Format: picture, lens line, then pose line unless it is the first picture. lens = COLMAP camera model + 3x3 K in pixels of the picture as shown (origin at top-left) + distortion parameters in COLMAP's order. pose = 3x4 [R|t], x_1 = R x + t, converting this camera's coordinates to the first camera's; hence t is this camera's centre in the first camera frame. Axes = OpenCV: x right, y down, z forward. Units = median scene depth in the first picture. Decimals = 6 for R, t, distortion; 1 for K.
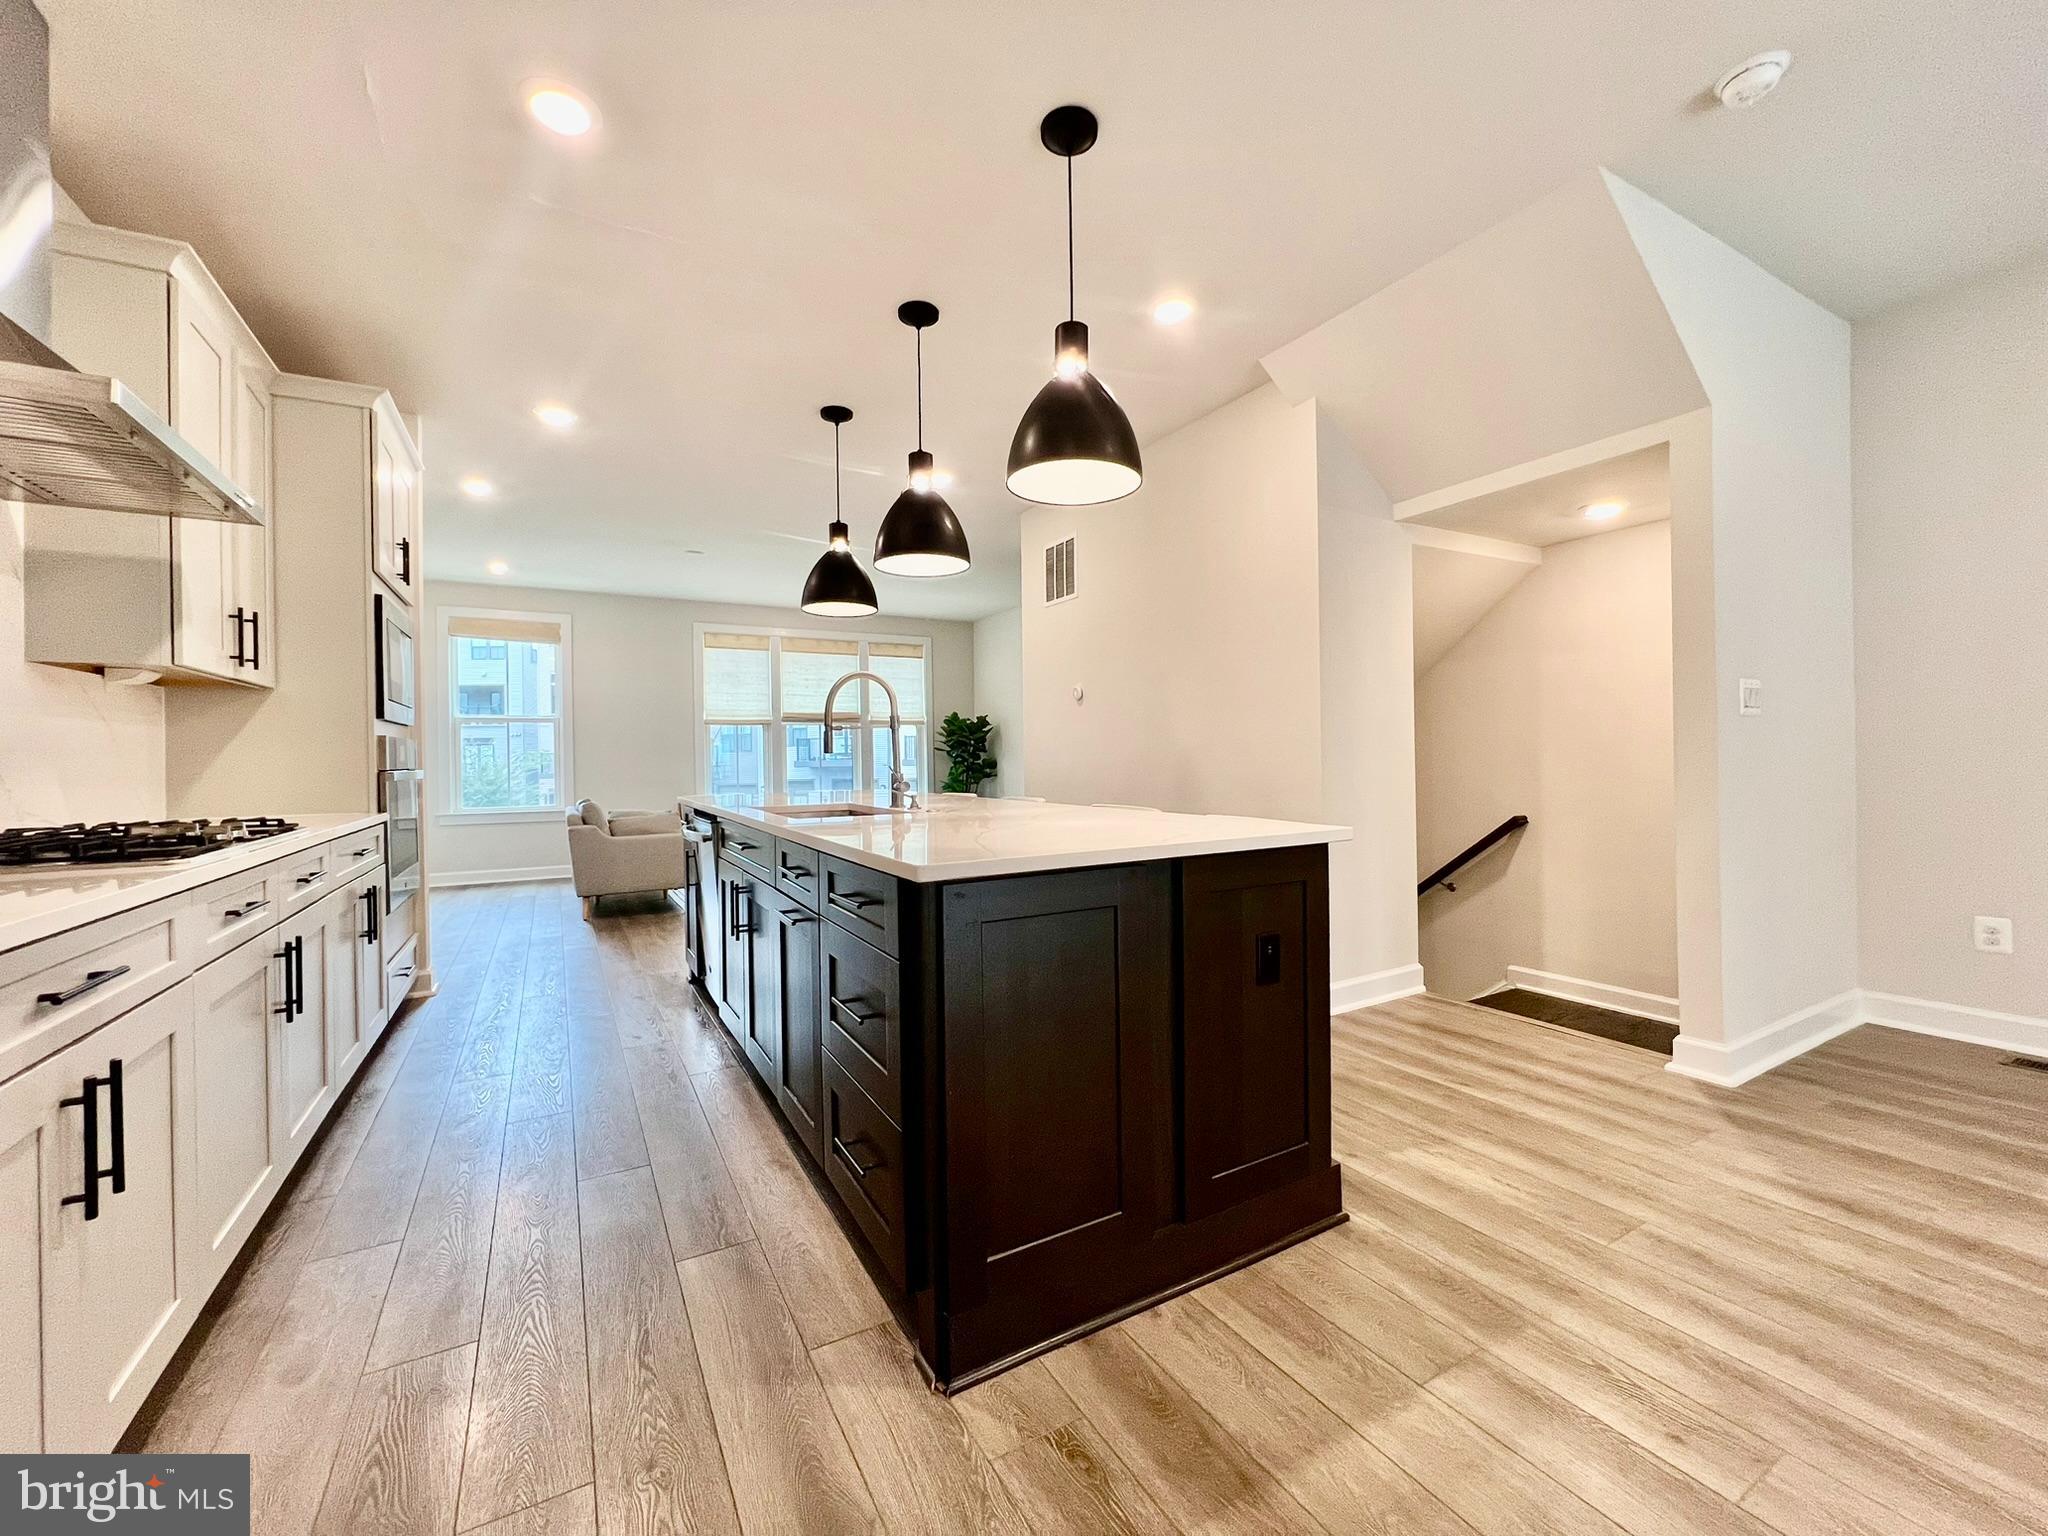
lens RADIAL K [[822.2, 0, 1020.6], [0, 822.2, 759.4], [0, 0, 1]] dist [-0.001724, 0.000097]
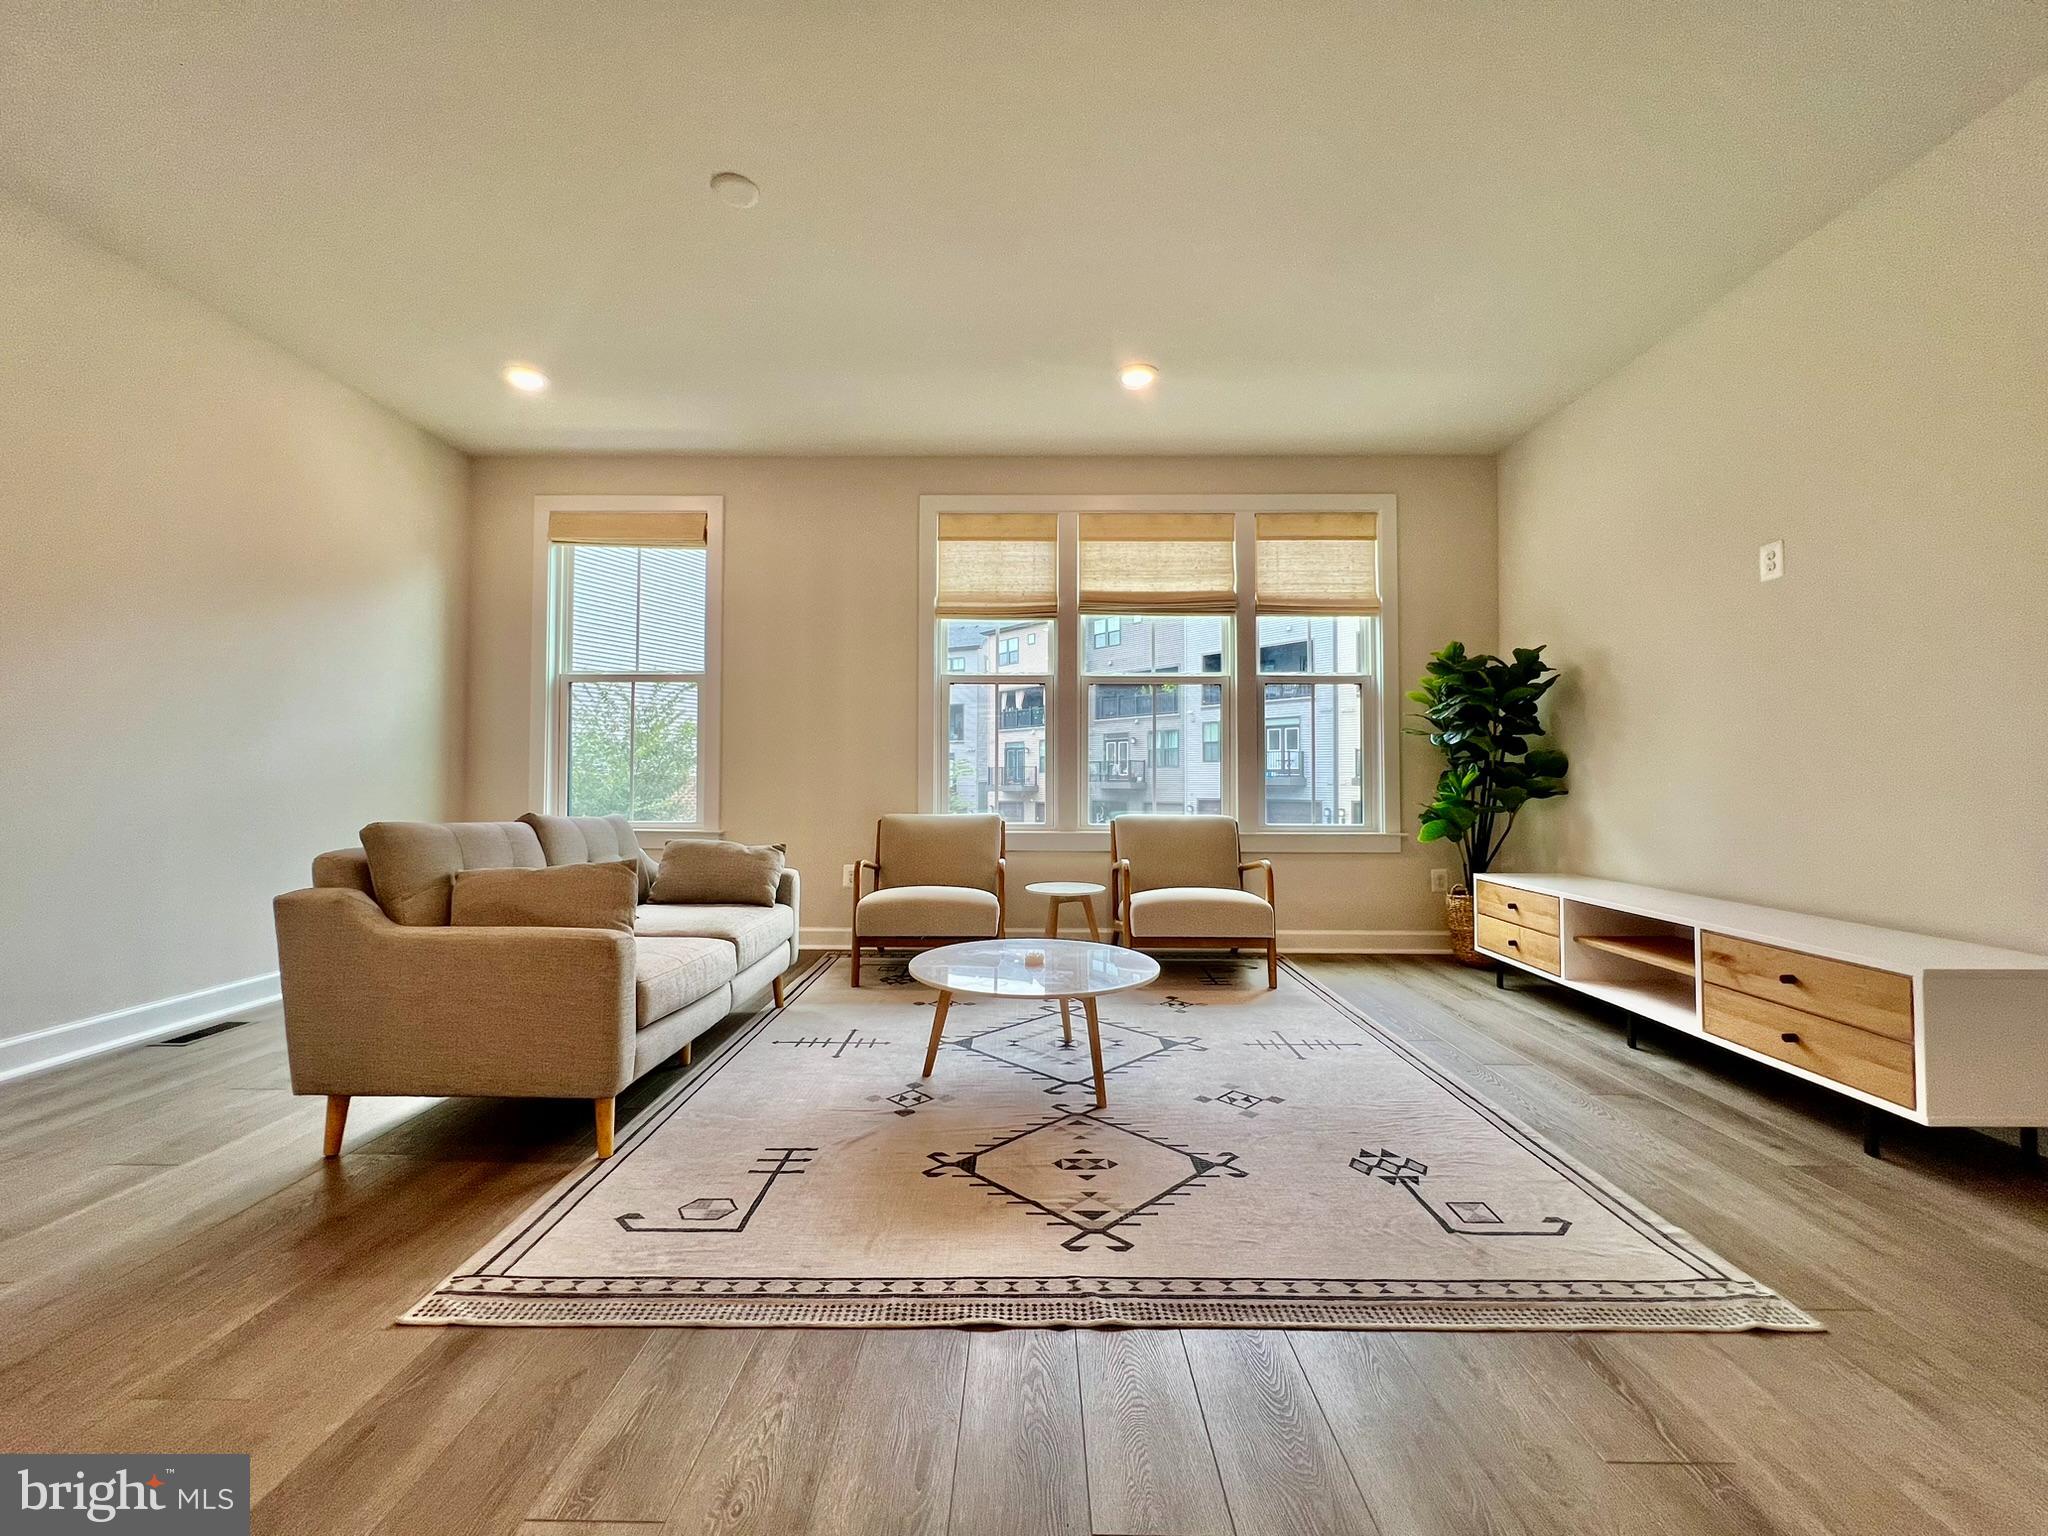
lens RADIAL K [[822.2, 0, 1020.6], [0, 822.2, 759.4], [0, 0, 1]] dist [-0.001724, 0.000097]
pose [[0.863270, 0.004784, -0.504720, -0.216985], [-0.016253, 0.999700, -0.018323, 0.056140], [0.504481, 0.024020, 0.863089, 1.893888]]
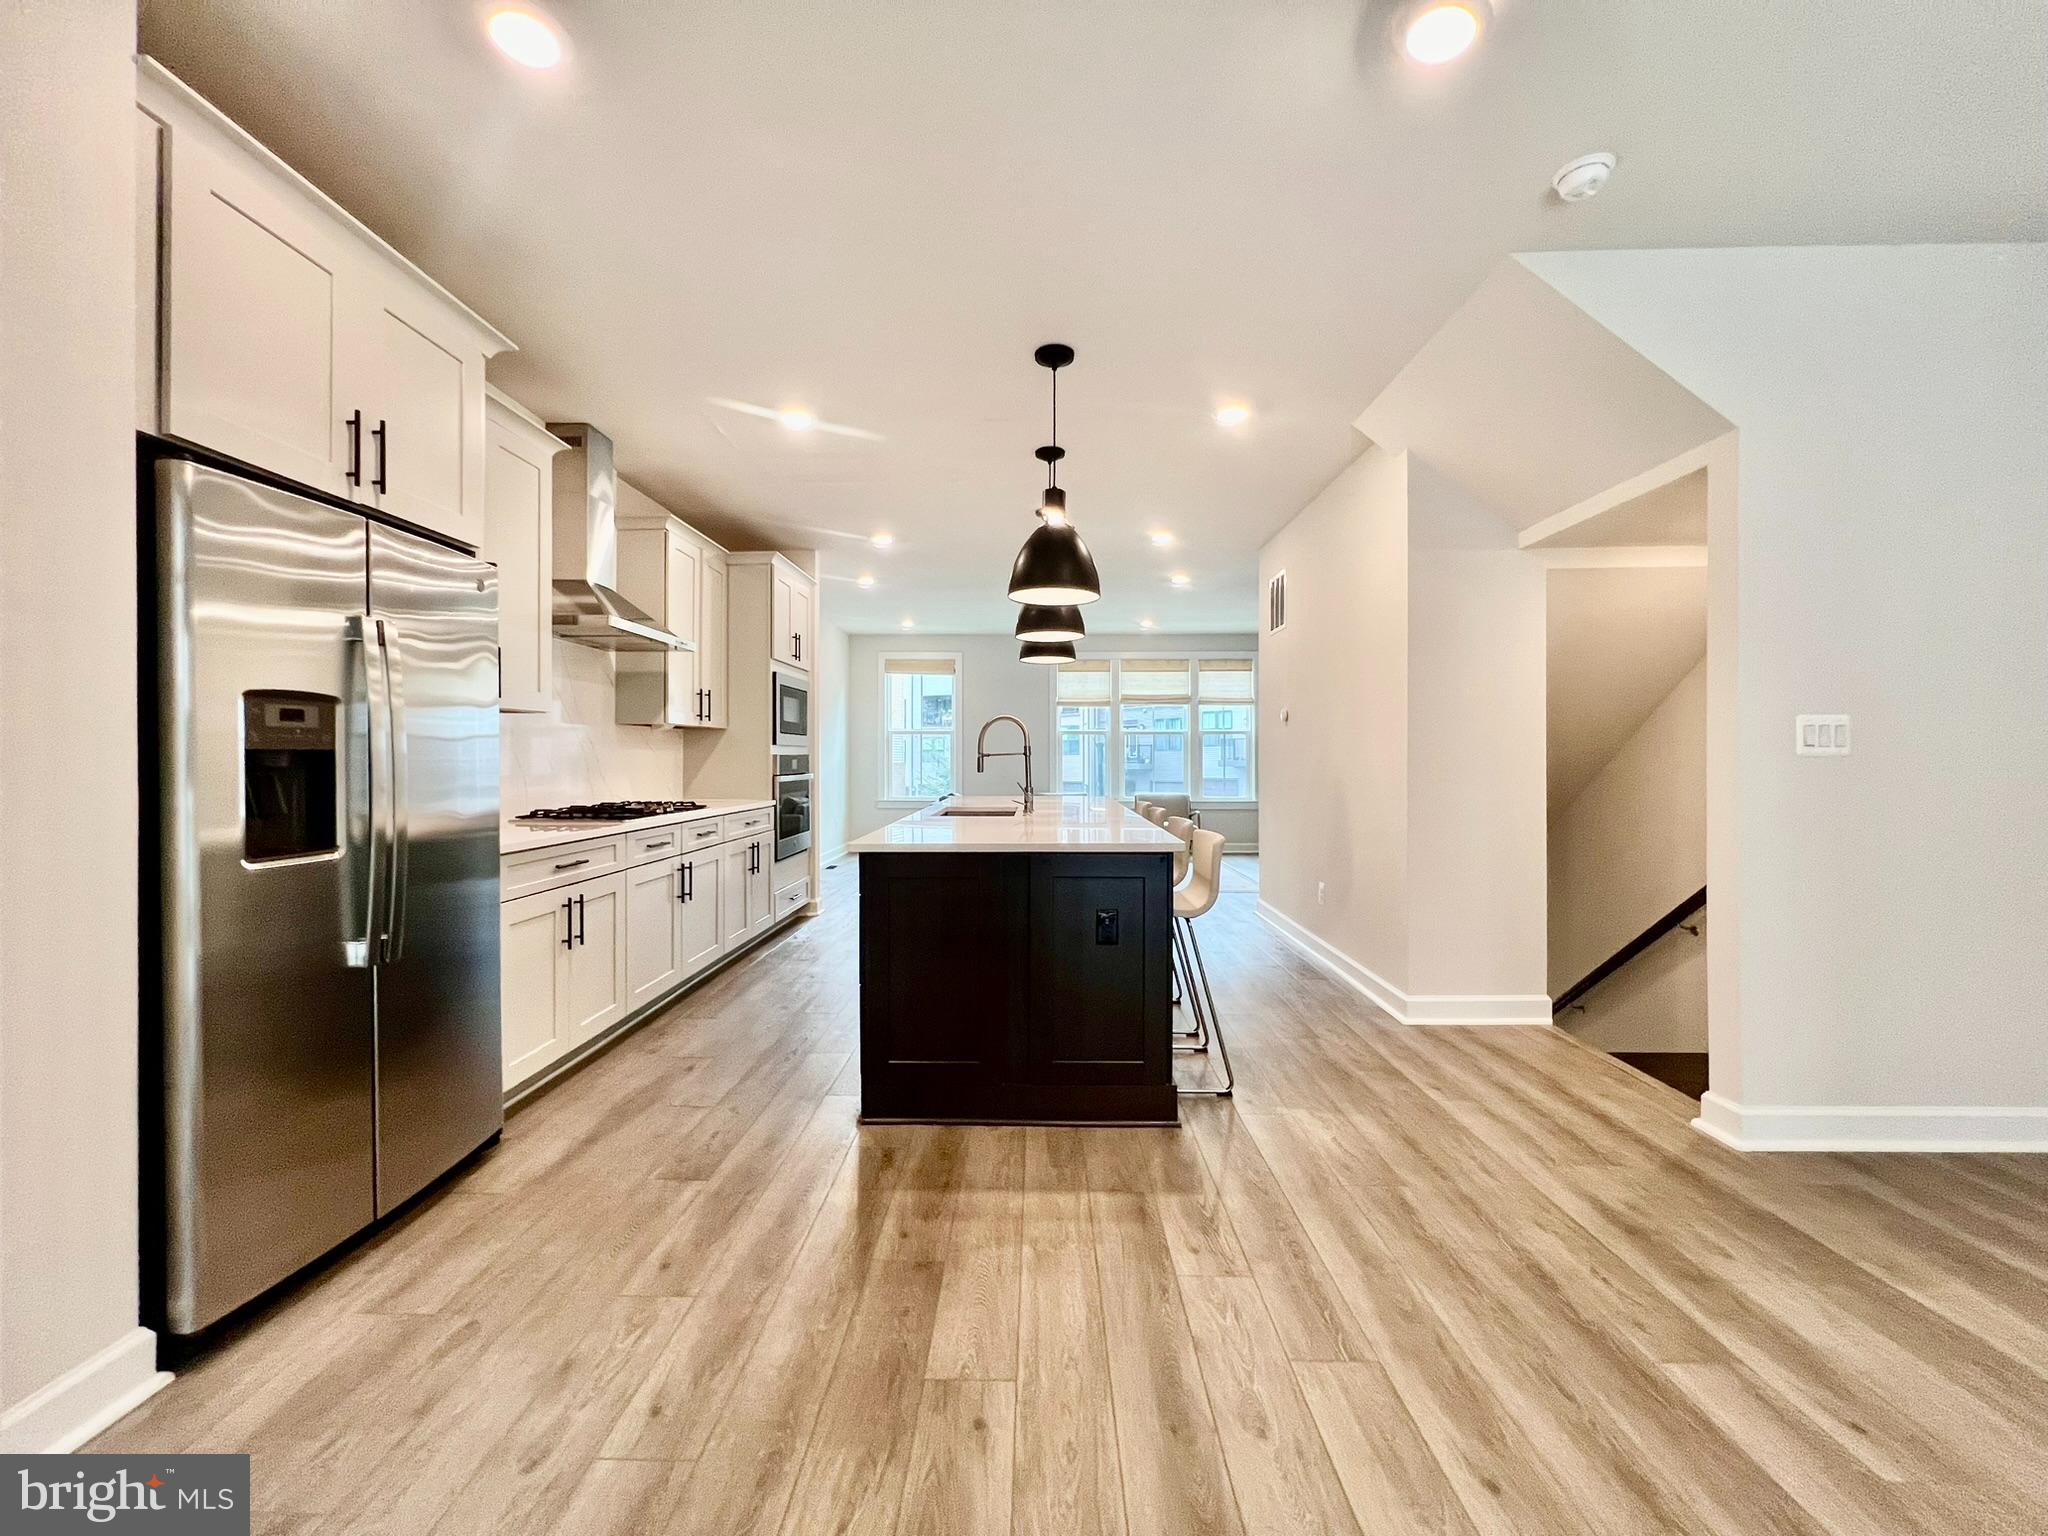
lens RADIAL K [[822.2, 0, 1020.6], [0, 822.2, 759.4], [0, 0, 1]] dist [-0.001724, 0.000097]
pose [[0.858373, 0.015437, -0.512795, 0.646557], [-0.014139, 0.999879, 0.006433, -0.045879], [0.512832, 0.001729, 0.858487, -0.240370]]
